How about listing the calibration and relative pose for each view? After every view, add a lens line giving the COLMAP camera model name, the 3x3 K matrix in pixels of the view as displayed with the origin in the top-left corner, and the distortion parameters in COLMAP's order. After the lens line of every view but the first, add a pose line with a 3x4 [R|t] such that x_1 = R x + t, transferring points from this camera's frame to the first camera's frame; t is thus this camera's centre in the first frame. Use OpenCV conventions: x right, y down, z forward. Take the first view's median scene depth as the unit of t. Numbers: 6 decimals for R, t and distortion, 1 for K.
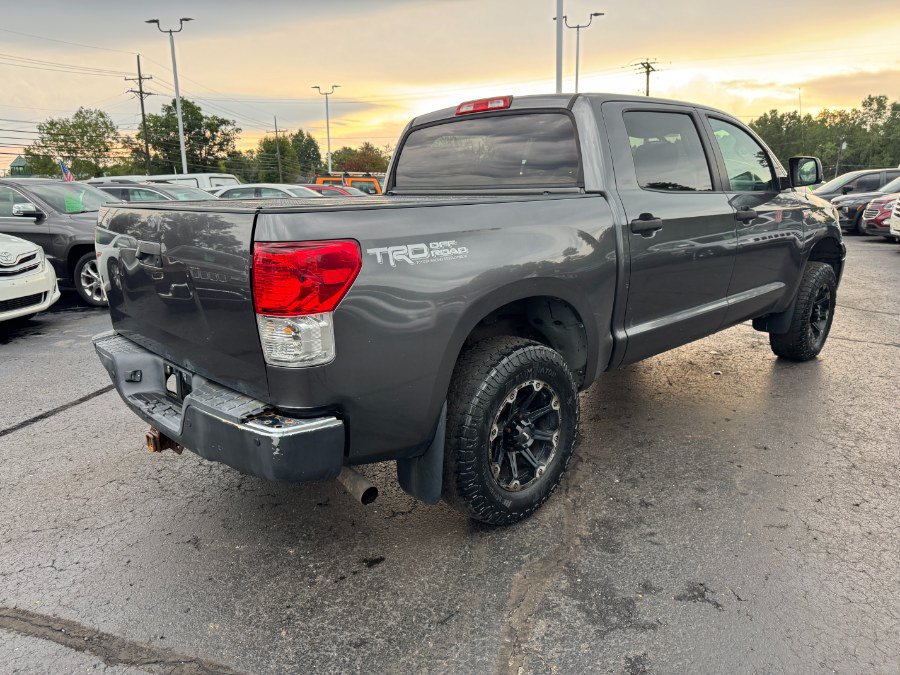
lens RADIAL K [[633.8, 0, 446.5], [0, 633.8, 334.8], [0, 0, 1]] dist [0.007084, -0.000732]
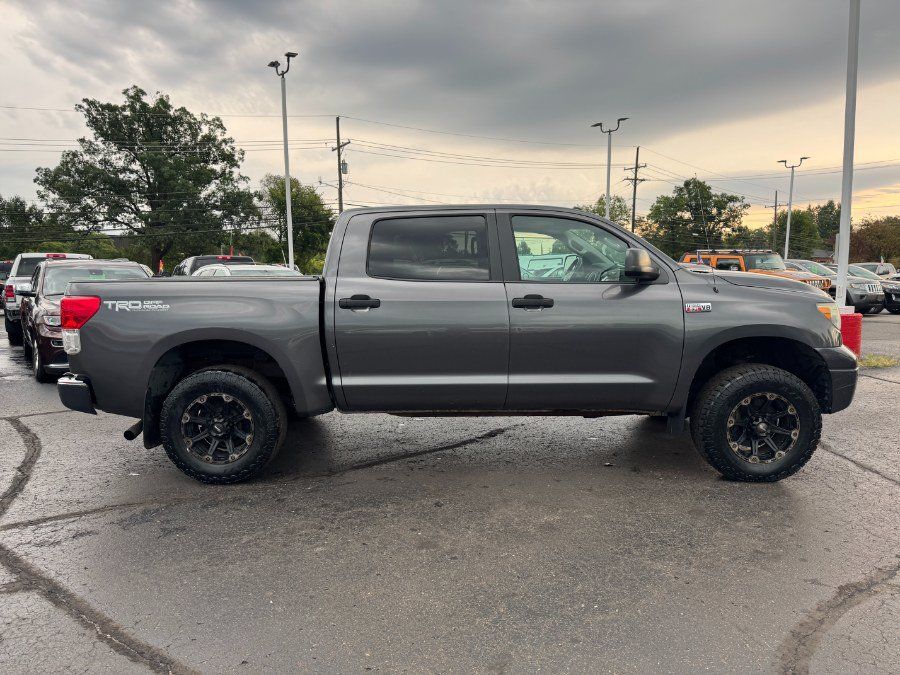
lens RADIAL K [[635.0, 0, 450.0], [0, 635.0, 337.5], [0, 0, 1]] dist [-0.023484, -0.003198]
pose [[0.725703, 0.084631, -0.682783, 1.588826], [-0.158909, 0.986190, -0.046660, -0.079525], [0.669404, 0.142362, 0.729130, 0.222801]]
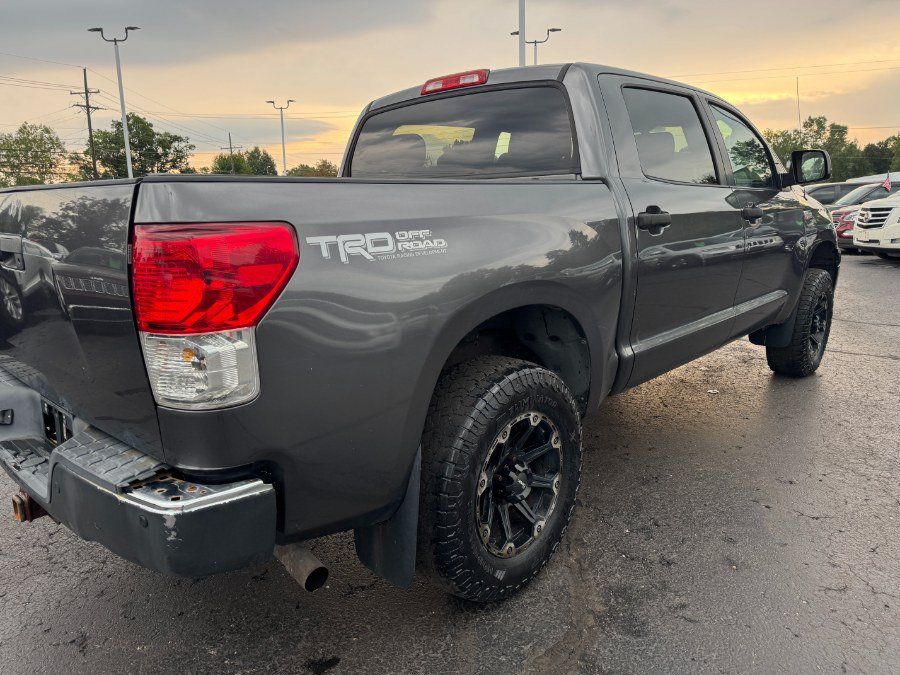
lens RADIAL K [[633.8, 0, 446.5], [0, 633.8, 334.8], [0, 0, 1]] dist [0.007084, -0.000732]
pose [[0.997950, -0.013747, 0.062512, -0.012712], [0.015418, 0.999534, -0.026329, -0.005047], [-0.062121, 0.027238, 0.997697, 0.226369]]
